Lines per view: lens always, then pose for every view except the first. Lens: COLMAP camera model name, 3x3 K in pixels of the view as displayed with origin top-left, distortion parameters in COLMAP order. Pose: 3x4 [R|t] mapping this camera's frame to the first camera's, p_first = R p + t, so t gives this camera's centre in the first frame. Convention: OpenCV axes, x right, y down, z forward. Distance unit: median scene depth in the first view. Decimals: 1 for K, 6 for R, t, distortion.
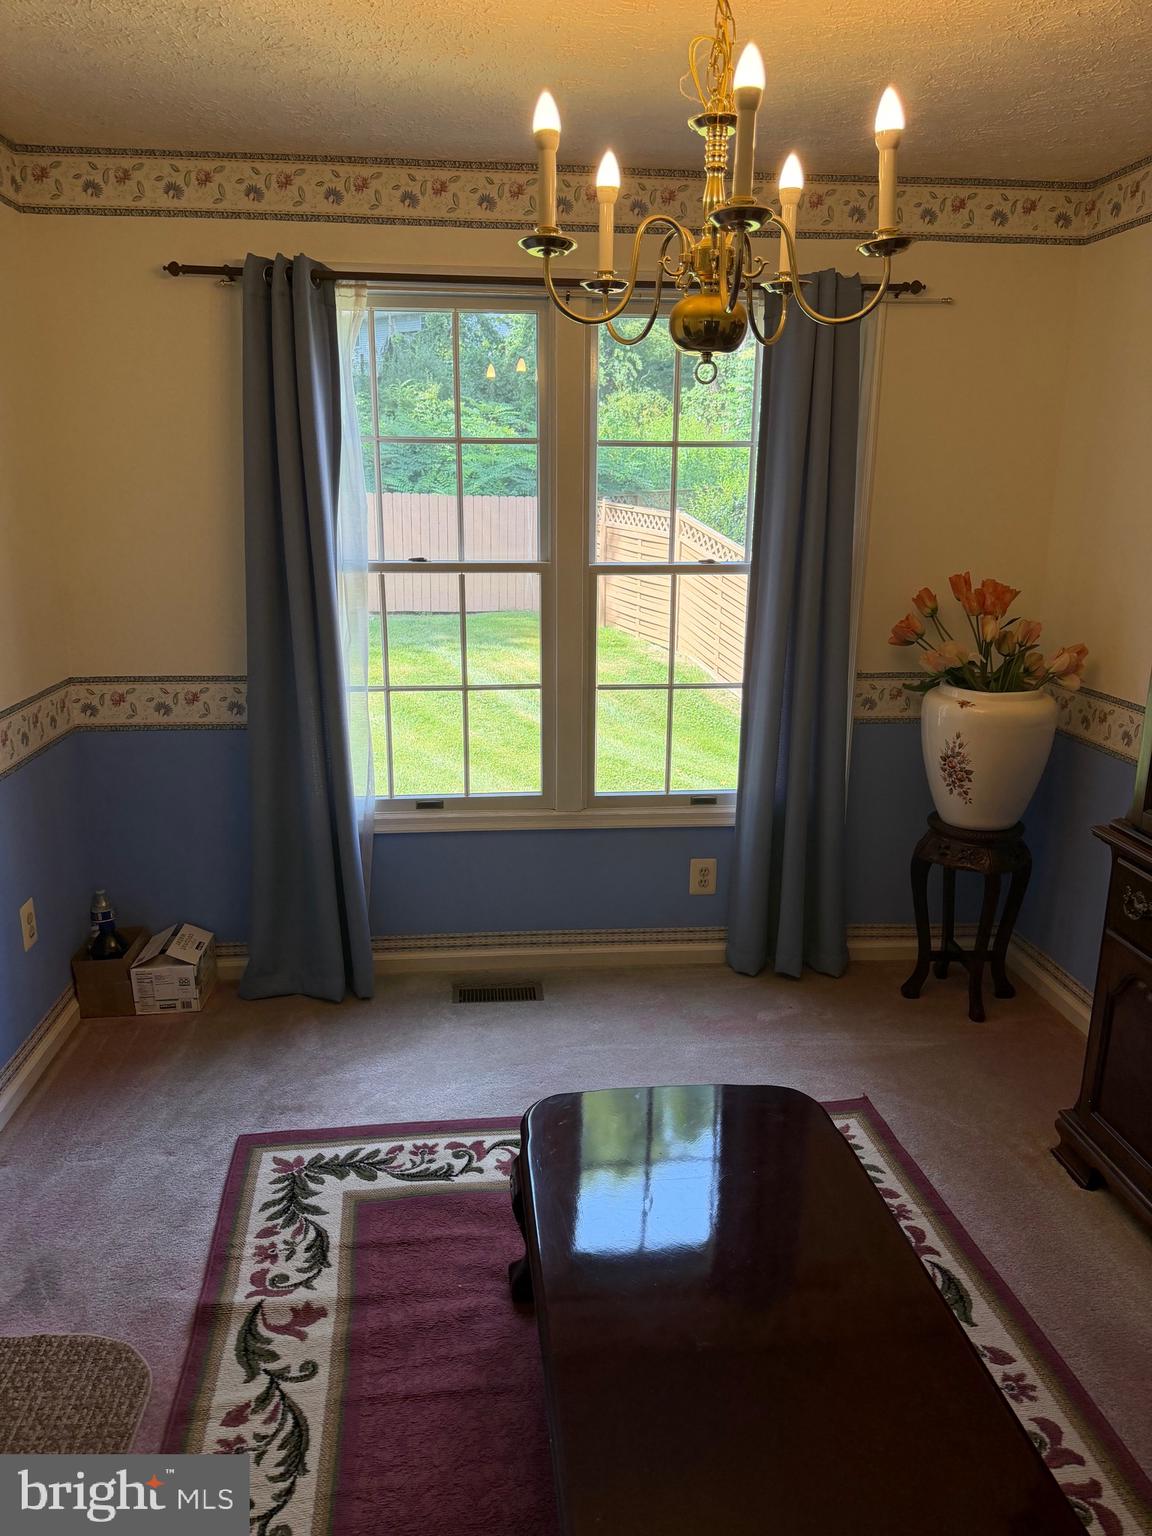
lens RADIAL K [[1092.5, 0, 576.7], [0, 1092.5, 776.4], [0, 0, 1]] dist [0.060620, -0.056619]
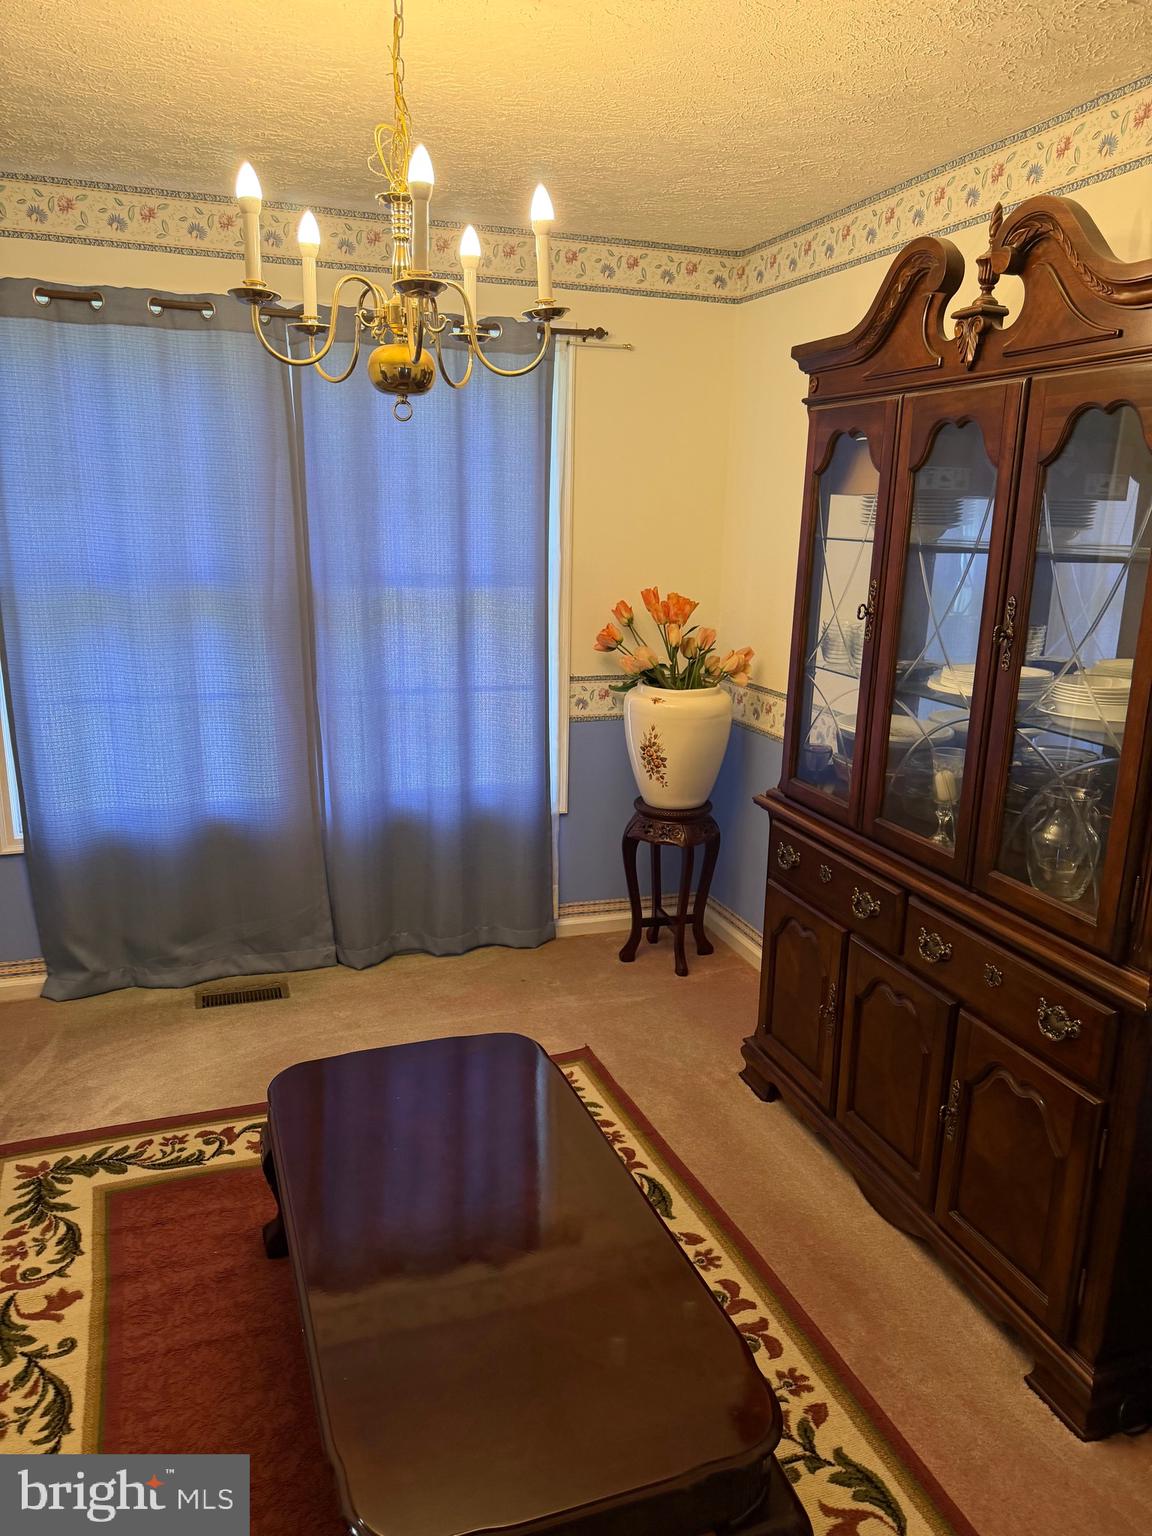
lens RADIAL K [[1092.5, 0, 578.0], [0, 1092.5, 780.6], [0, 0, 1]] dist [0.060620, -0.056619]
pose [[0.972710, -0.045149, 0.227589, 0.010774], [0.047539, 0.998857, -0.005030, 0.025633], [-0.227102, 0.015712, 0.973744, -0.116145]]
